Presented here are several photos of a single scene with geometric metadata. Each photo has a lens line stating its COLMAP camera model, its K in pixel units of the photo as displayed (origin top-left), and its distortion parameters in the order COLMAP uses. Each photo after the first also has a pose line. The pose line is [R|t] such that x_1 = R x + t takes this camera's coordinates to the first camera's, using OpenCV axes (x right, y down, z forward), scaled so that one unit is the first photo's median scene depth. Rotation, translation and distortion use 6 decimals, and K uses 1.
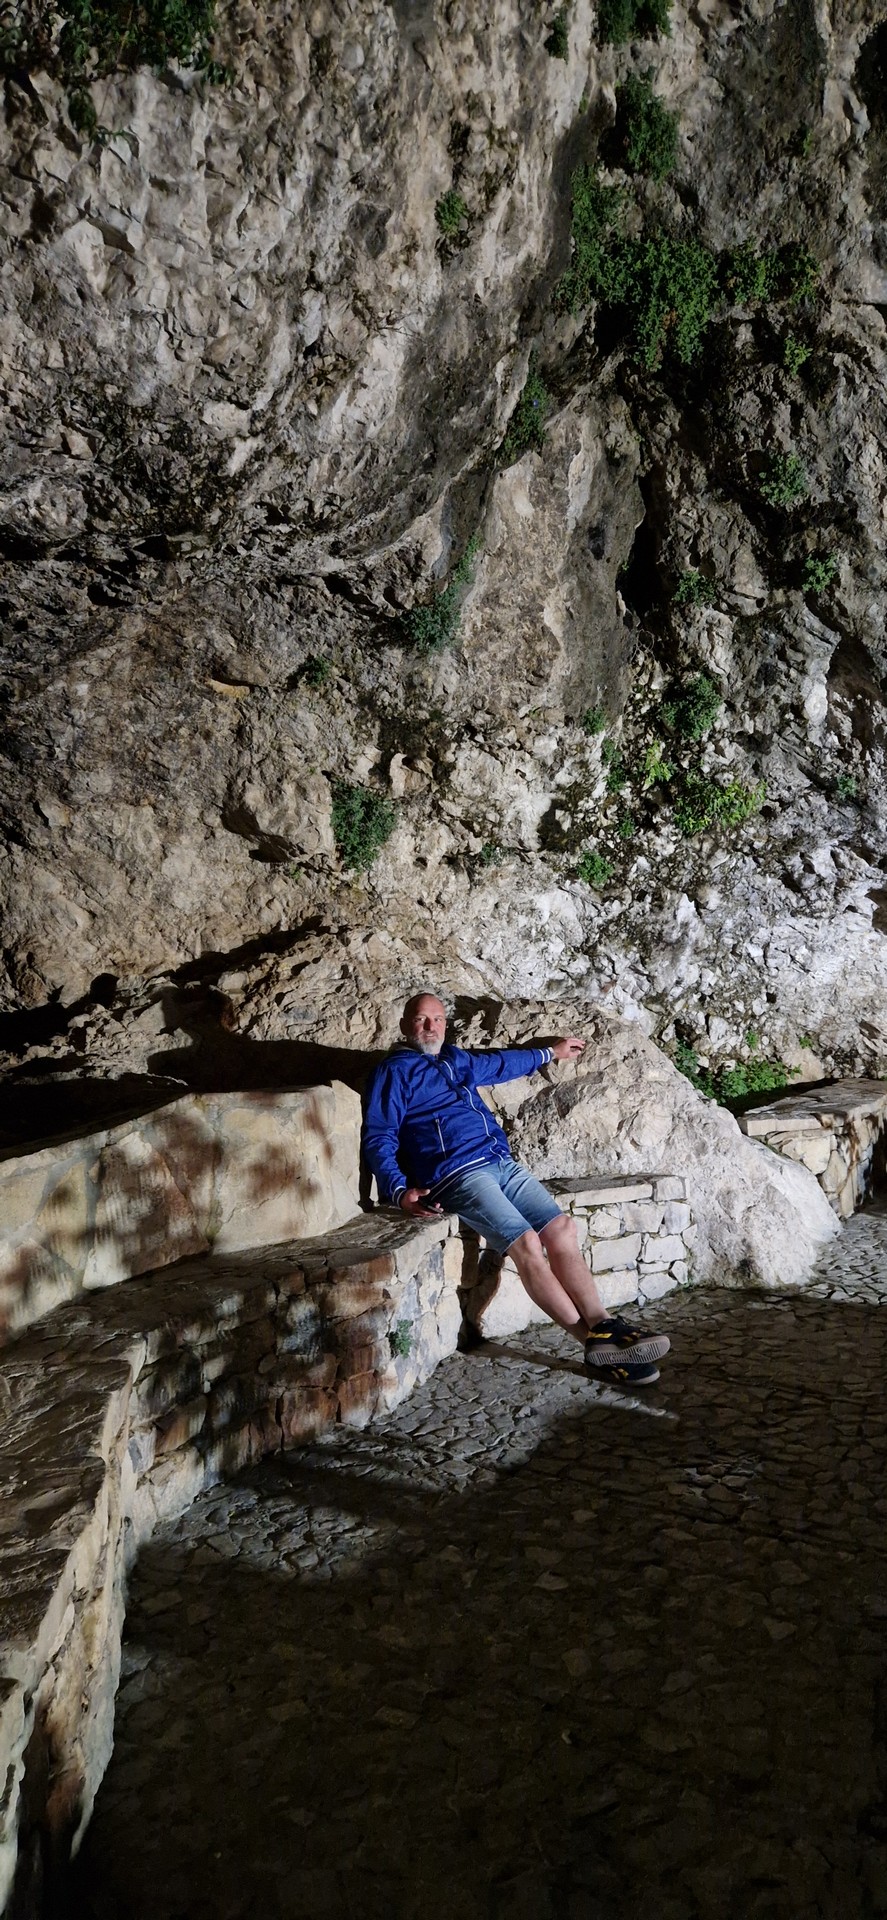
lens RADIAL K [[1360.5, 0, 452.0], [0, 1360.5, 949.2], [0, 0, 1]] dist [0.072948, -0.004228]
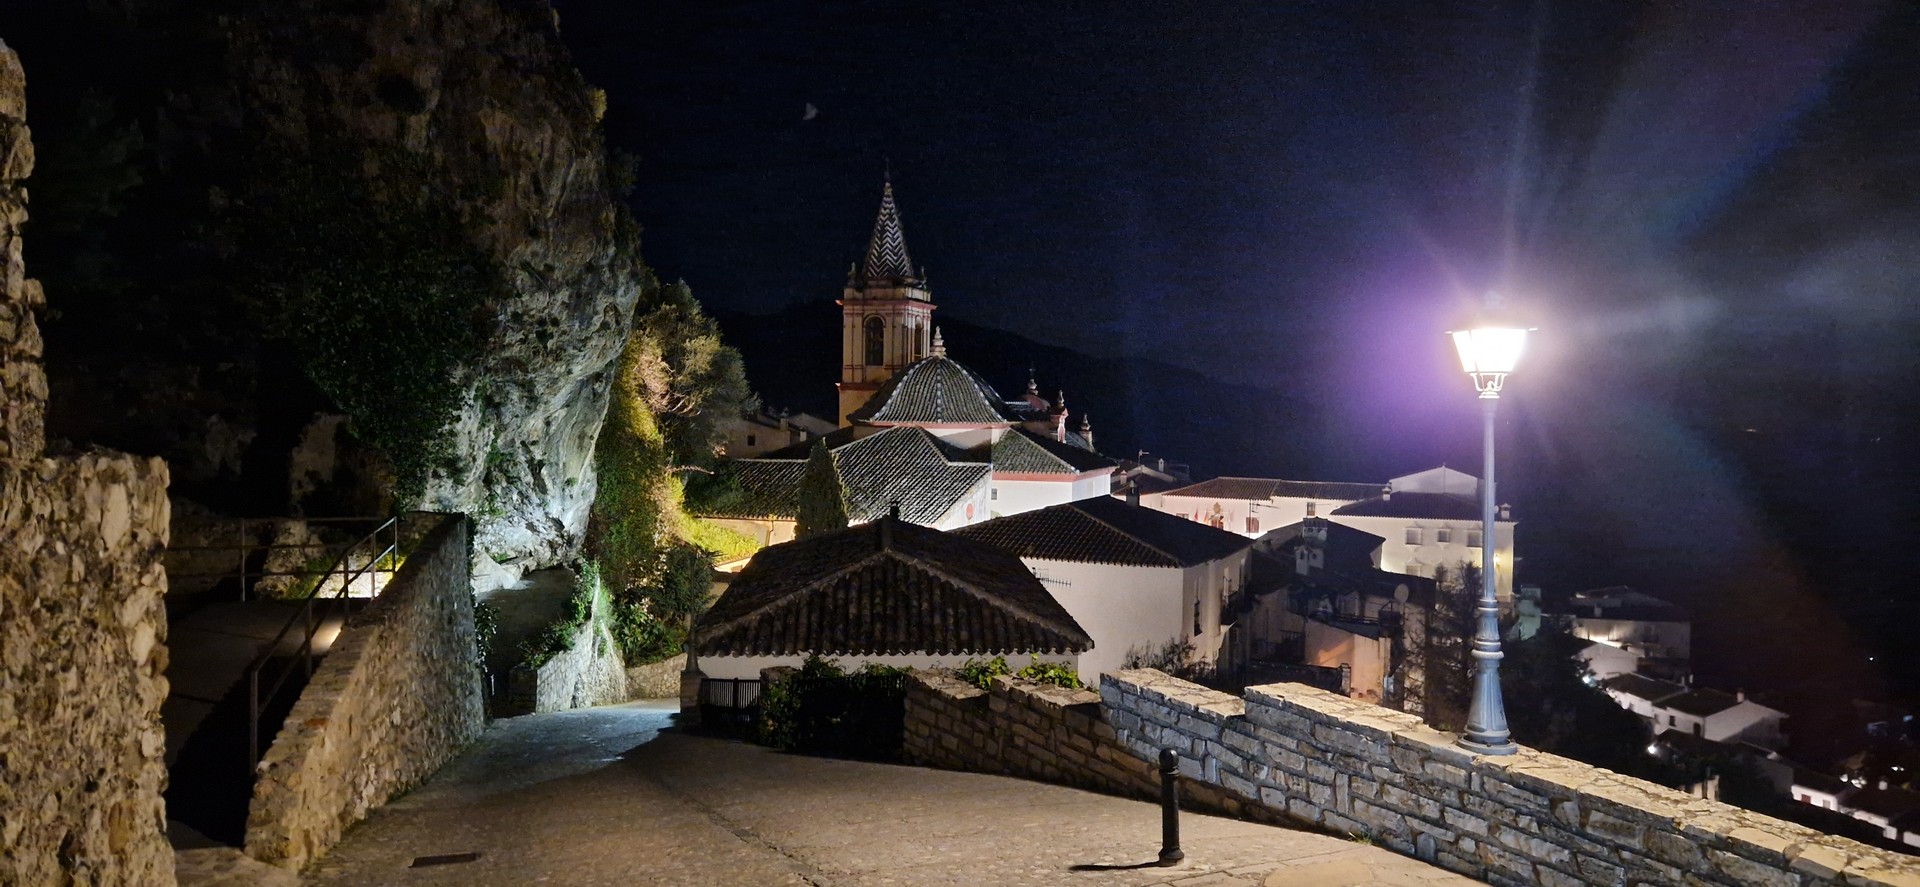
lens RADIAL K [[1360.5, 0, 959.3], [0, 1360.5, 442.0], [0, 0, 1]] dist [0.072948, -0.004228]
pose [[0.844262, 0.009193, 0.535851, -1.377838], [-0.031196, 0.999001, 0.032011, -0.703286], [-0.535021, -0.043742, 0.843705, -5.357045]]
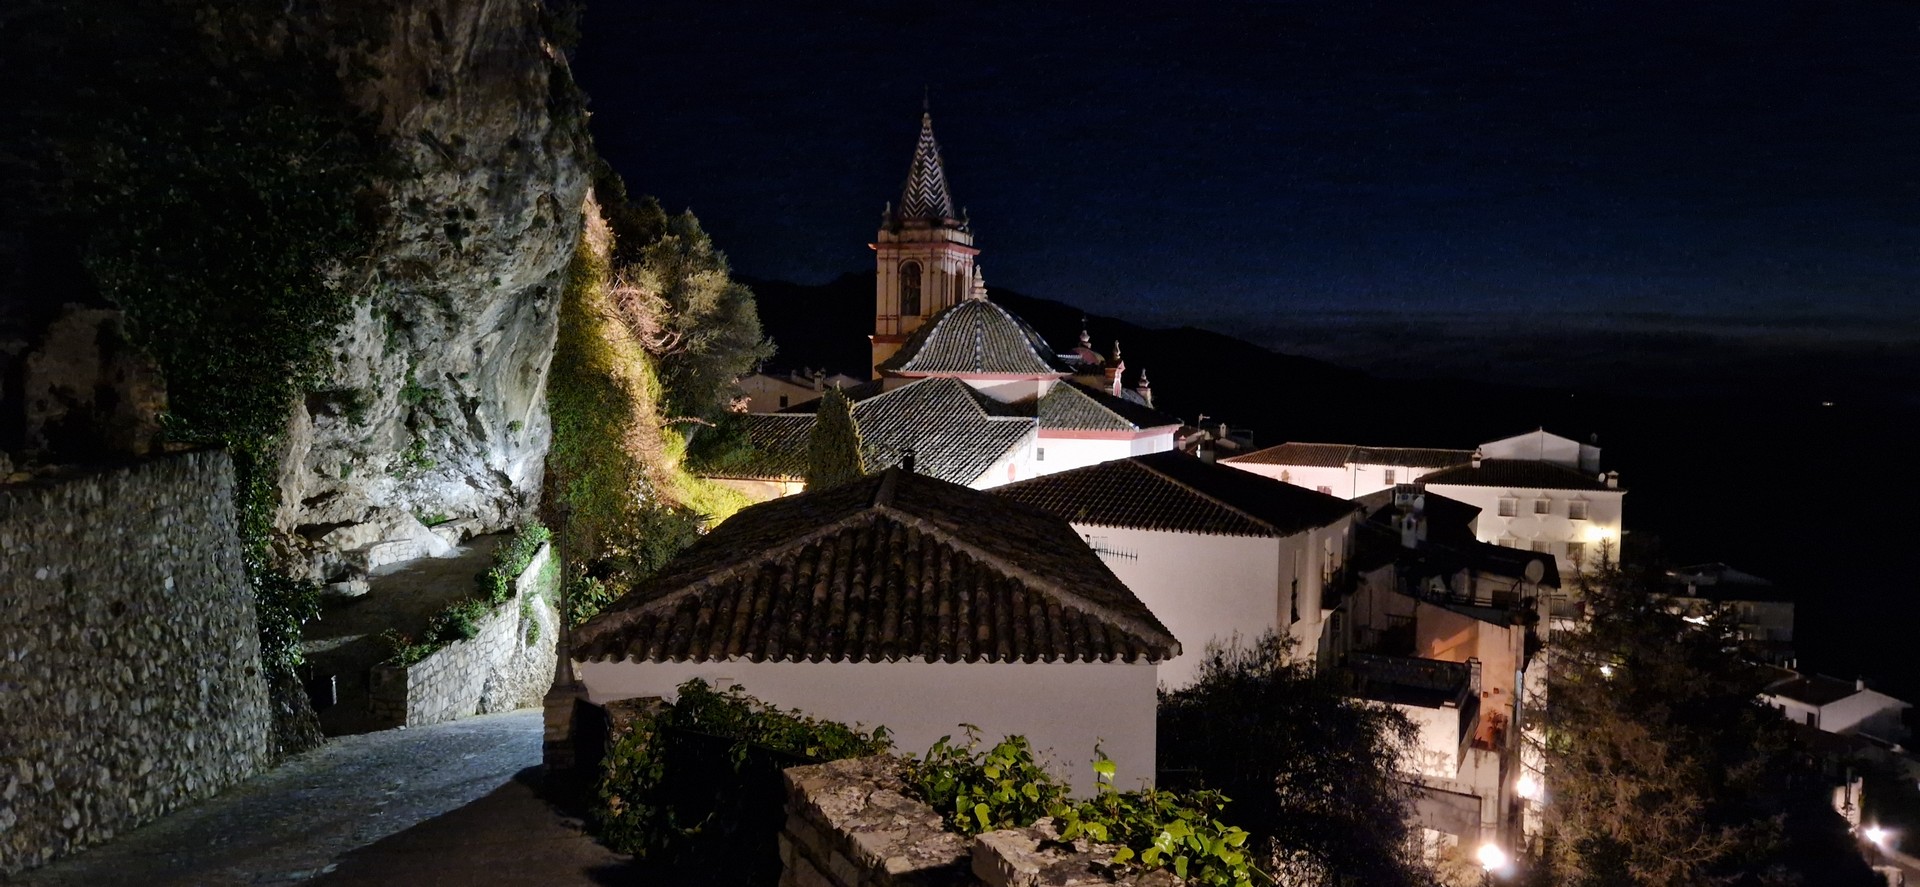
lens RADIAL K [[1360.5, 0, 970.1], [0, 1360.5, 460.9], [0, 0, 1]] dist [0.072948, -0.004228]
pose [[0.859450, -0.004245, 0.511203, -0.672100], [-0.034995, 0.997131, 0.067114, -0.536762], [-0.510021, -0.075571, 0.856836, -4.358194]]
